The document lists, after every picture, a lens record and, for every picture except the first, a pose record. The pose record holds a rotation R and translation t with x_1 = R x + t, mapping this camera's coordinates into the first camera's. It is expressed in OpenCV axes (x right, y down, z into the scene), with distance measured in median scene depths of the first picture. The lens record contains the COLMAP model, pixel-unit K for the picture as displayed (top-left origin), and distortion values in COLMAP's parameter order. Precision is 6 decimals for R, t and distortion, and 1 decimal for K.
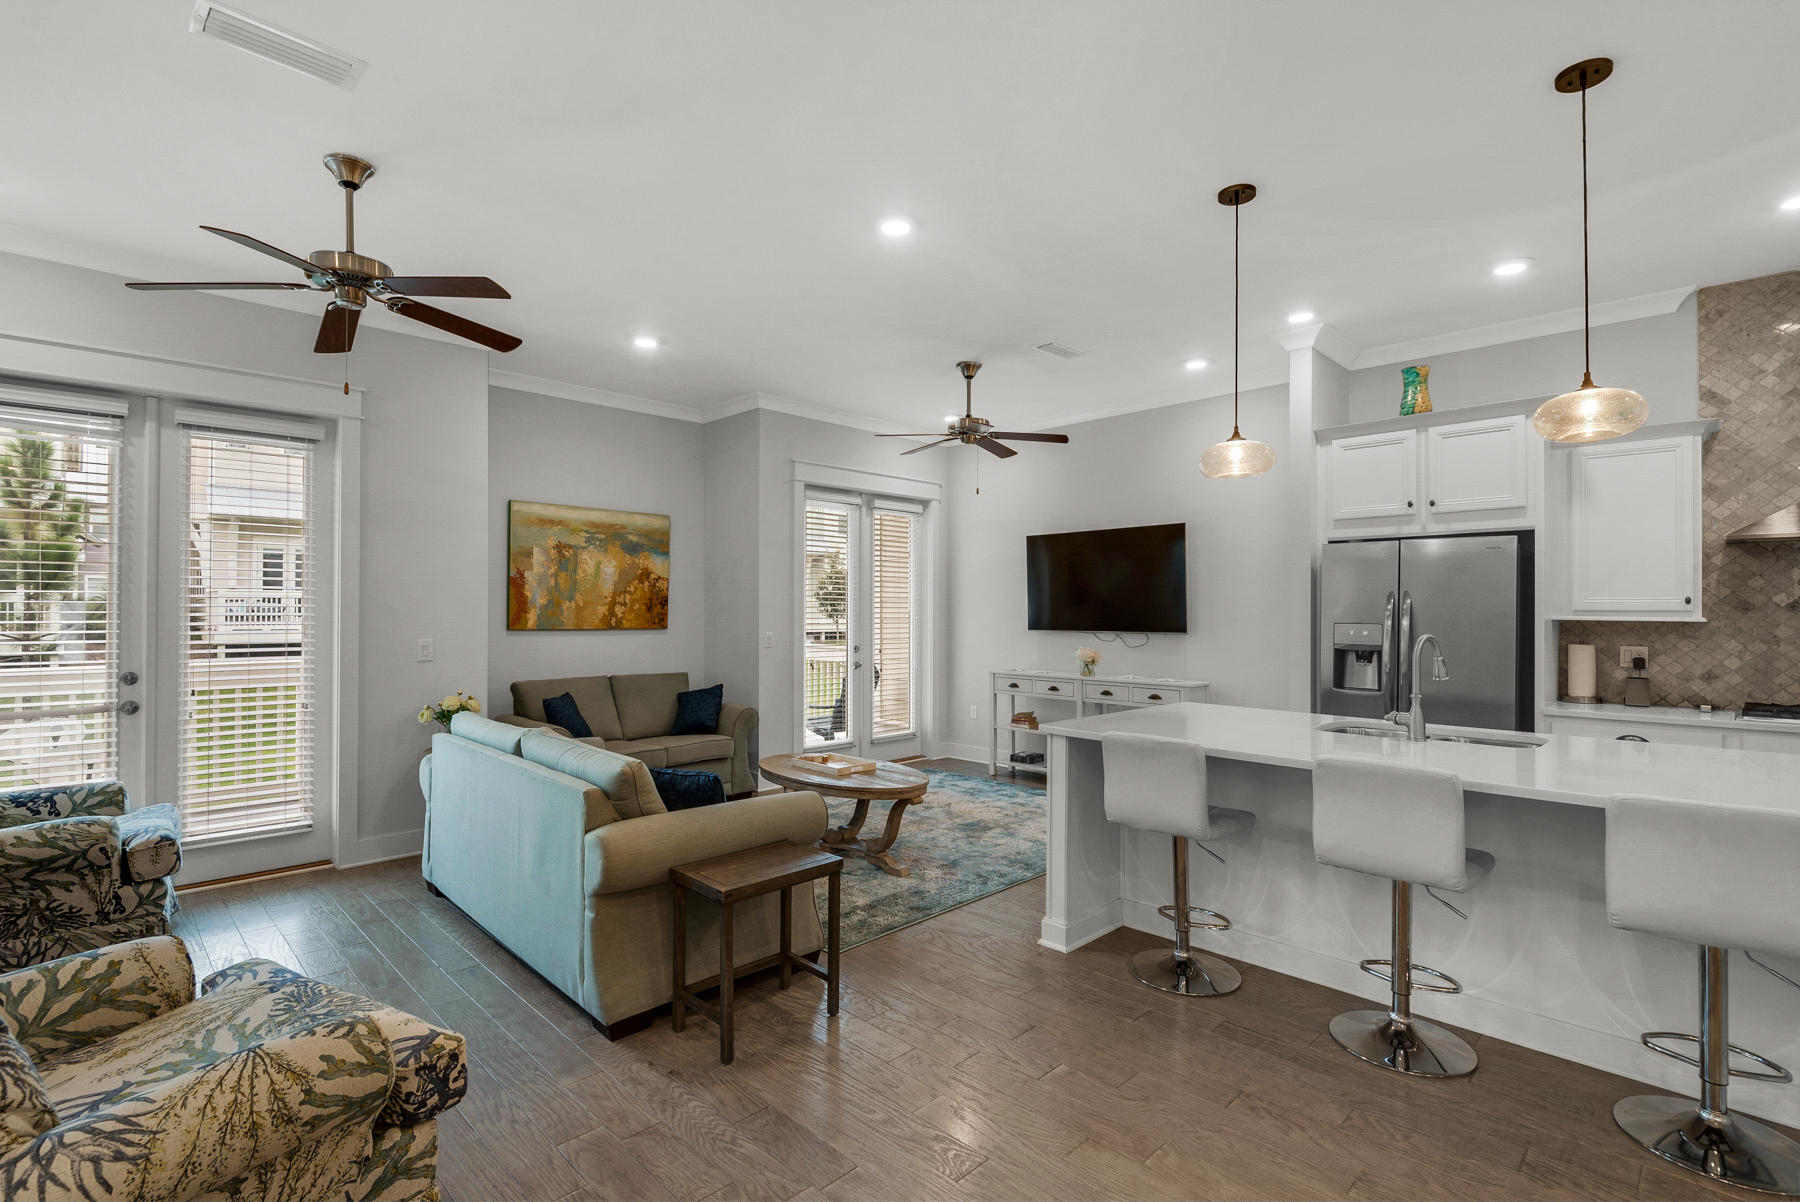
lens RADIAL K [[835.2, 0, 903.5], [0, 835.2, 604.2], [0, 0, 1]] dist [0.025716, -0.016130]
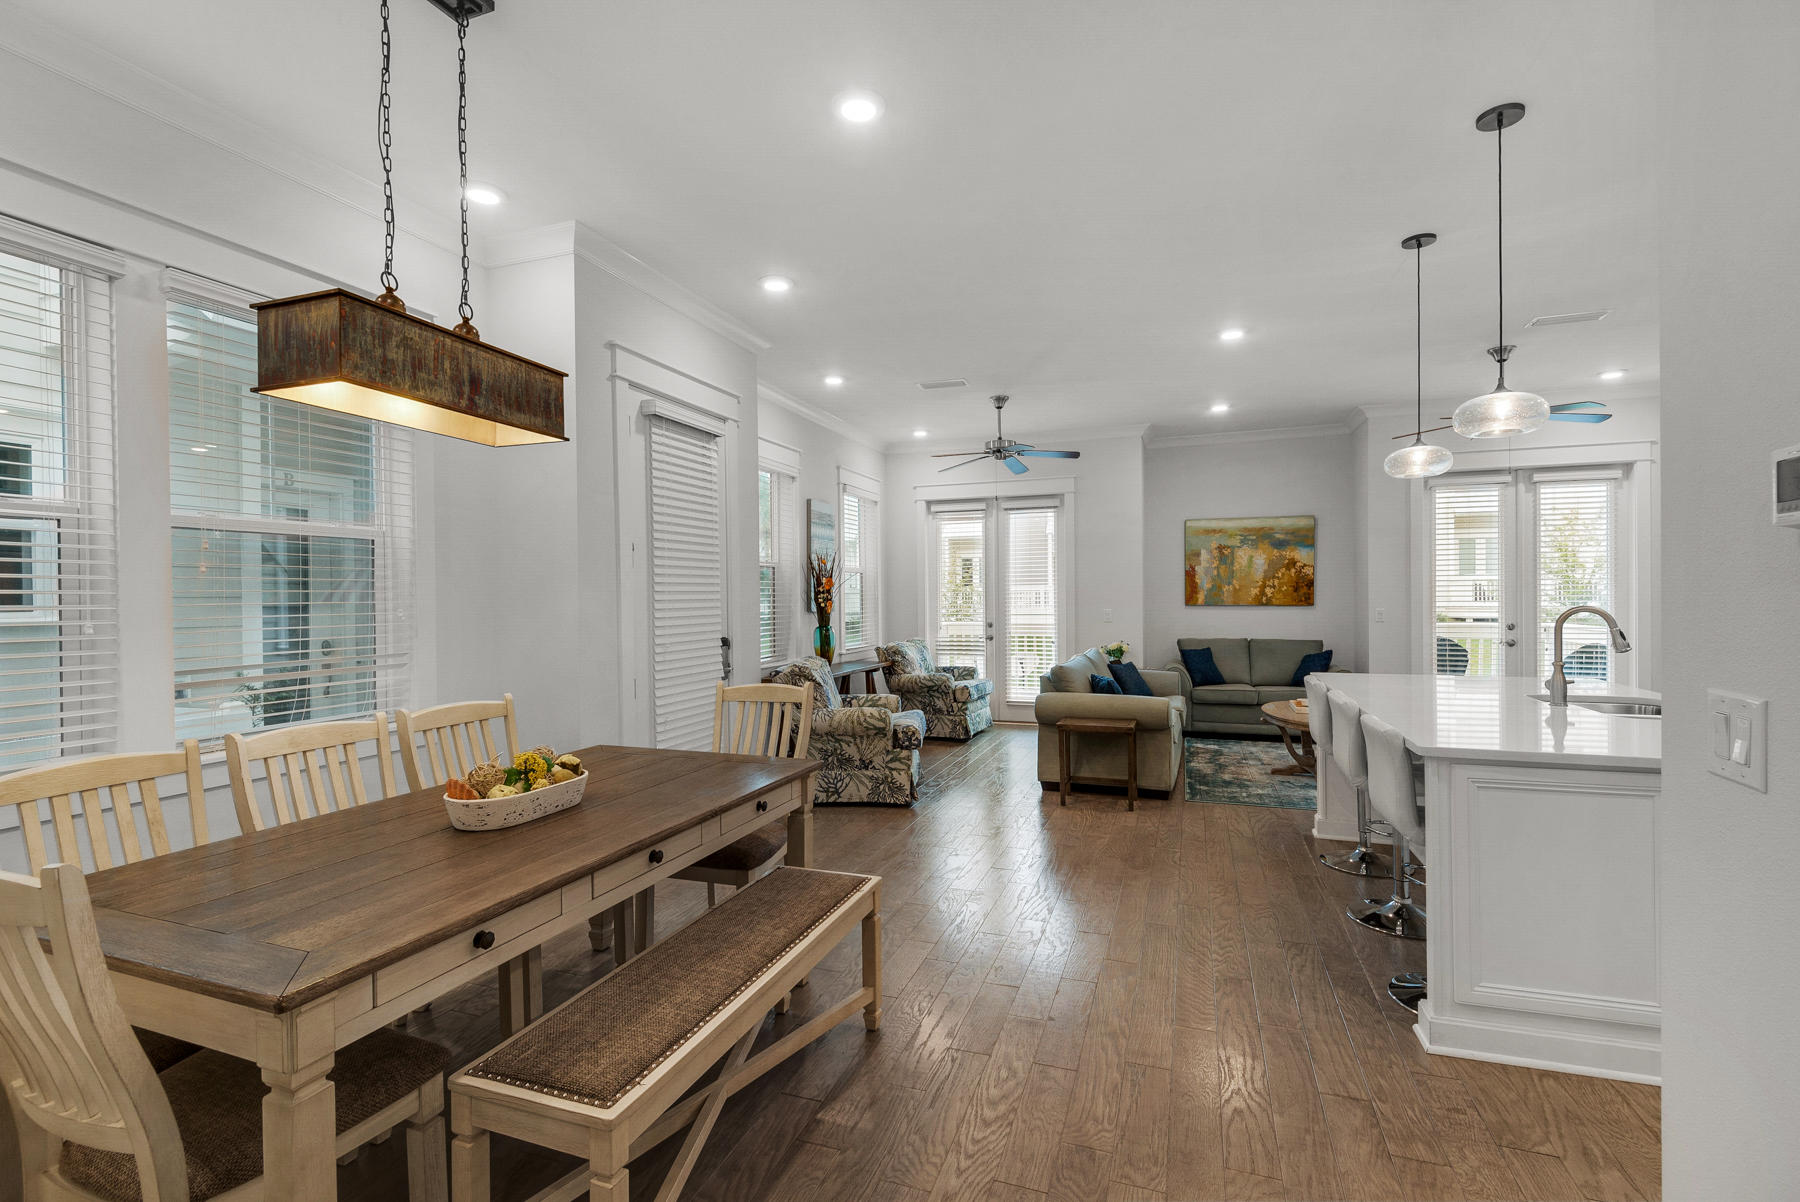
lens RADIAL K [[819.8, 0, 901.6], [0, 819.8, 596.6], [0, 0, 1]] dist [0.020063, -0.009183]
pose [[0.430388, -0.007577, -0.902612, 0.775167], [0.017966, 0.999839, 0.000174, 0.006538], [0.902465, -0.016291, 0.430455, -0.126775]]
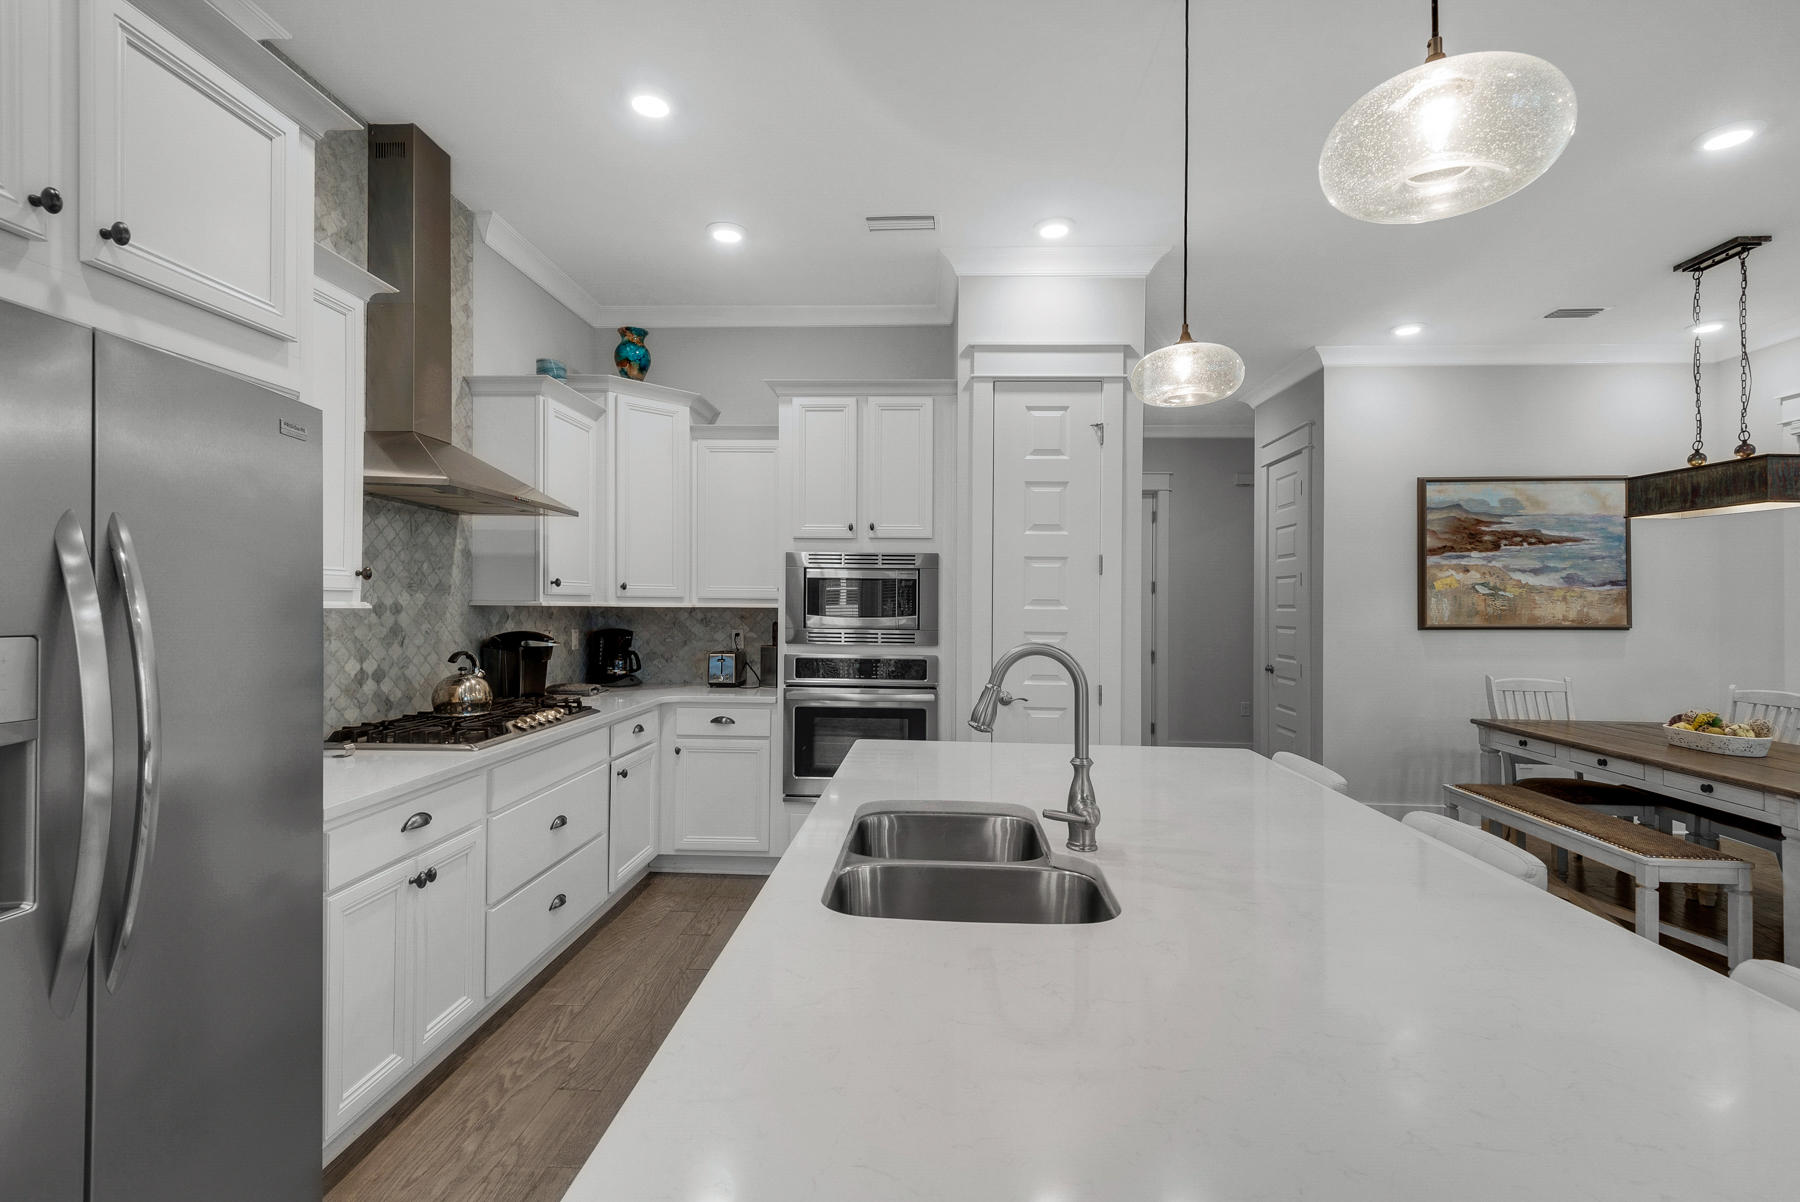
lens RADIAL K [[819.8, 0, 901.6], [0, 819.8, 596.6], [0, 0, 1]] dist [0.020063, -0.009183]
pose [[-0.670560, -0.006574, 0.741827, 0.201312], [-0.019184, 0.999780, -0.008482, 0.007950], [-0.741608, -0.019919, -0.670538, 0.928181]]
